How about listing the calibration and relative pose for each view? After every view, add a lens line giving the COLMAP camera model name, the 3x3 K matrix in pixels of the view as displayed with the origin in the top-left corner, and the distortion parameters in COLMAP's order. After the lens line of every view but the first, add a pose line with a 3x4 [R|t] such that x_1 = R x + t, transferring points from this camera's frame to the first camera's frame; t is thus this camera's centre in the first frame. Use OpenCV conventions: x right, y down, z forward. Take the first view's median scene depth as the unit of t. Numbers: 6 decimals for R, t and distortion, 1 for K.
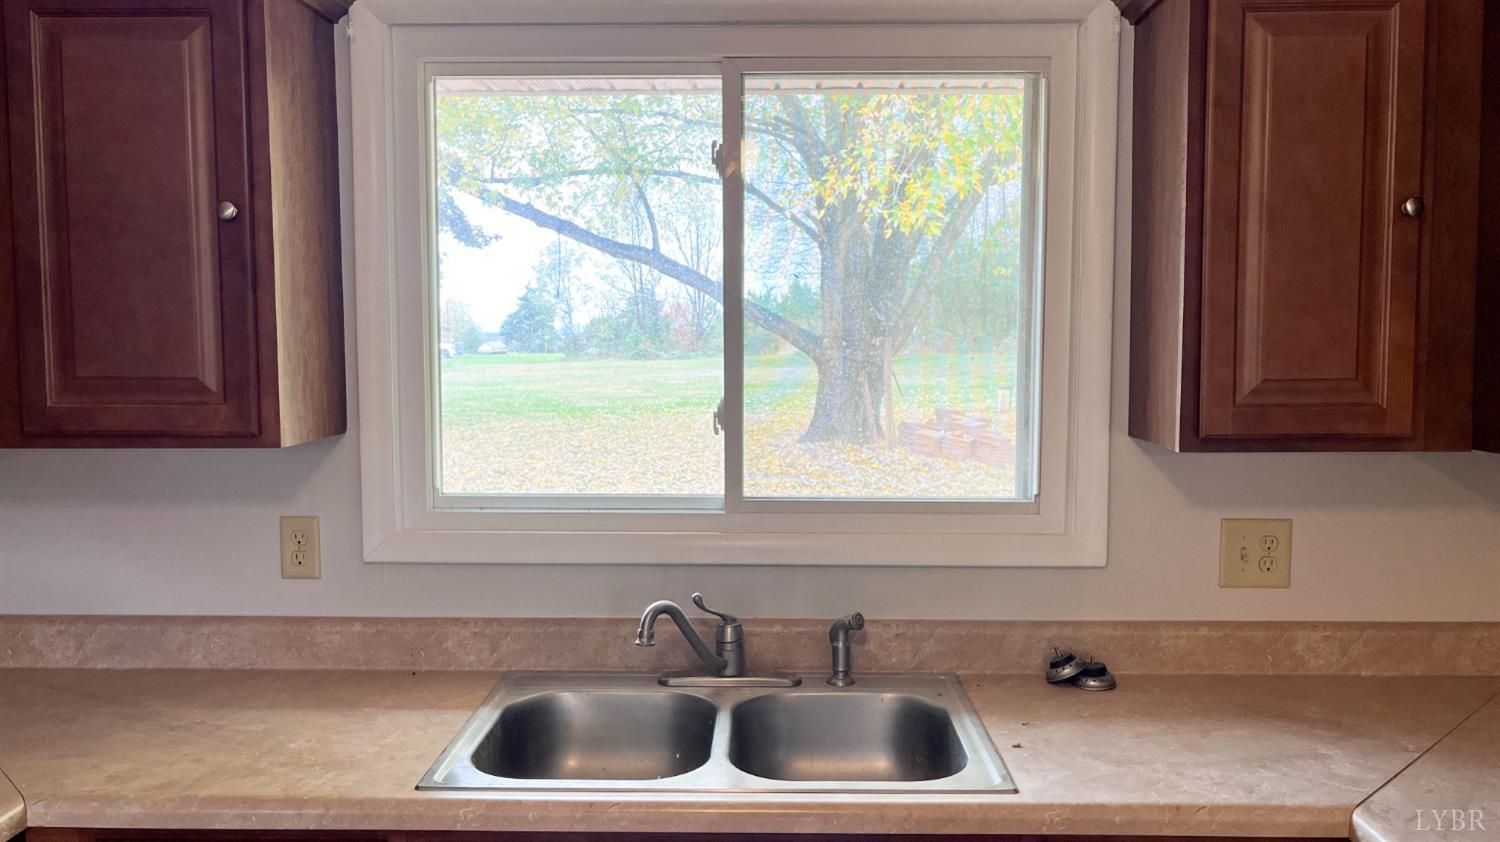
lens RADIAL K [[1151.8, 0, 752.0], [0, 1151.8, 420.0], [0, 0, 1]] dist [-0.012218, 0.012450]
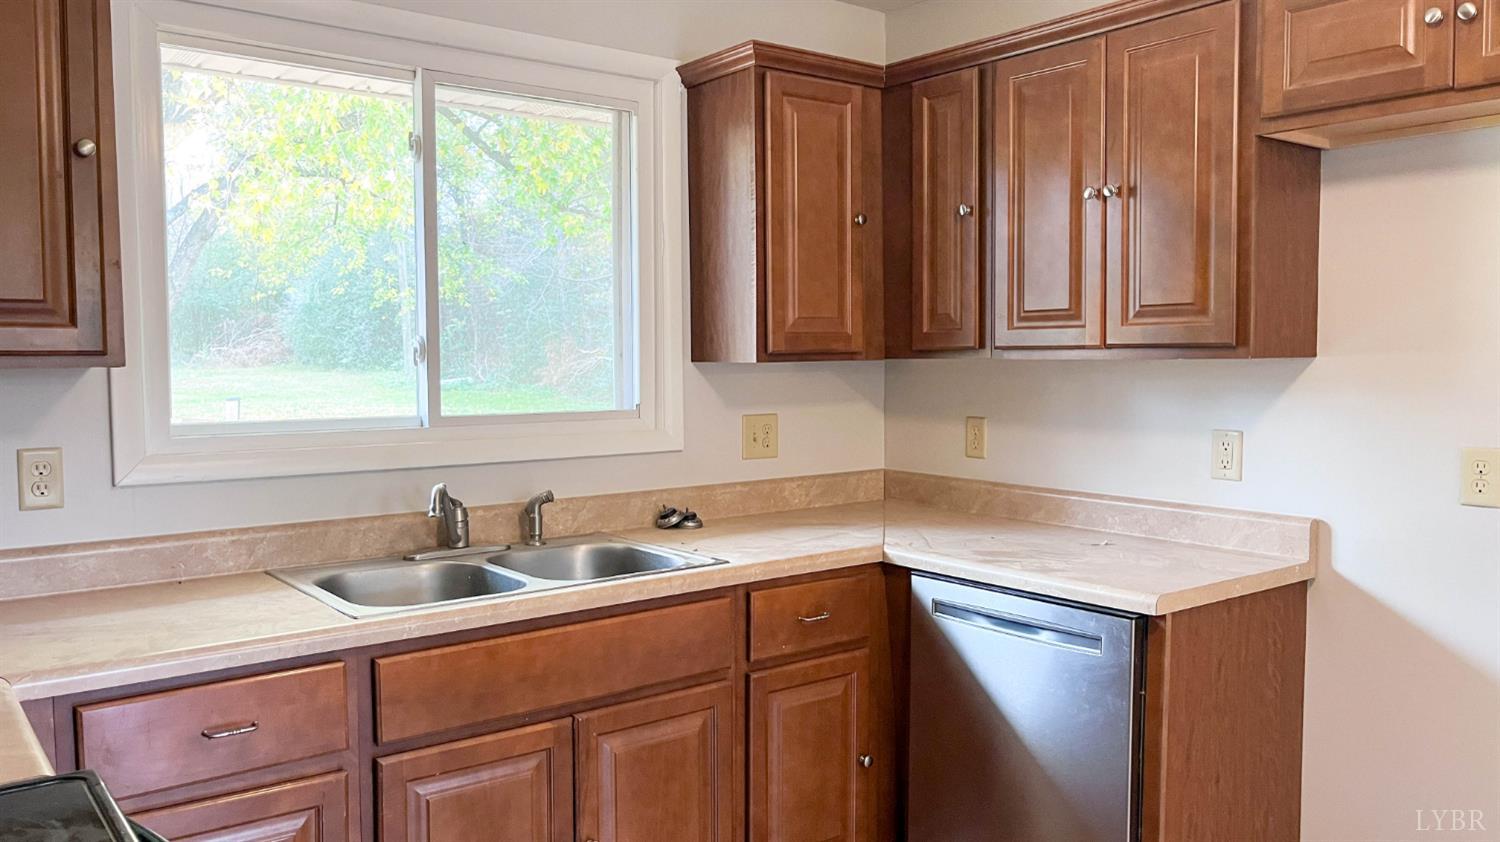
lens RADIAL K [[1151.8, 0, 756.1], [0, 1151.8, 422.8], [0, 0, 1]] dist [-0.012218, 0.012450]
pose [[0.768039, -0.041210, 0.639076, -0.577458], [0.049990, 0.998740, 0.004324, 0.091913], [-0.638449, 0.028627, 0.769132, -0.206902]]
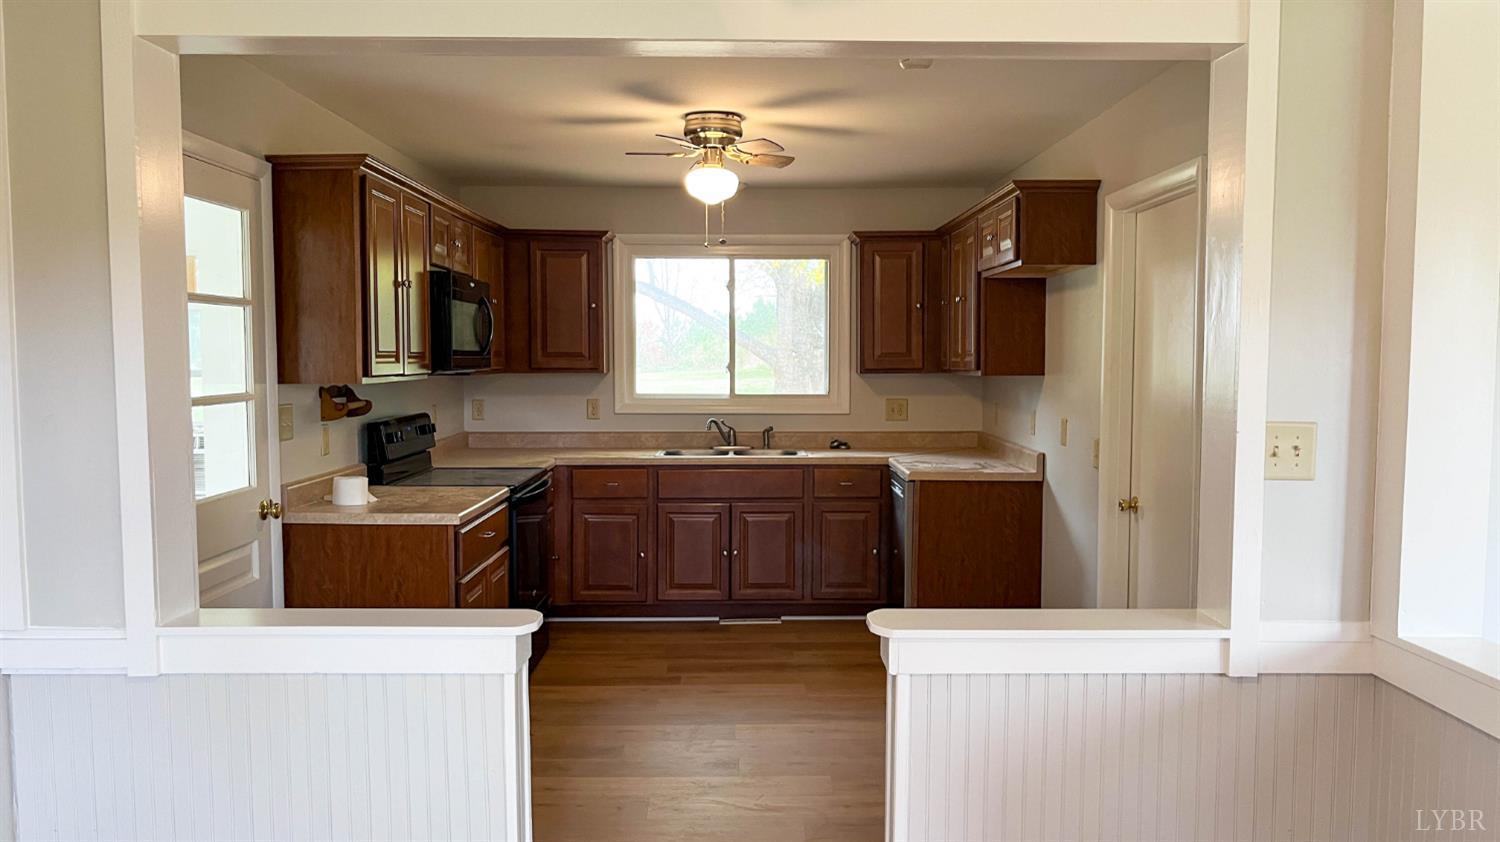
lens RADIAL K [[1151.8, 0, 749.3], [0, 1151.8, 429.6], [0, 0, 1]] dist [-0.012218, 0.012450]
pose [[0.999593, -0.001344, 0.028480, -0.061931], [0.001519, 0.999980, -0.006112, 0.193730], [-0.028472, 0.006153, 0.999576, -2.221085]]
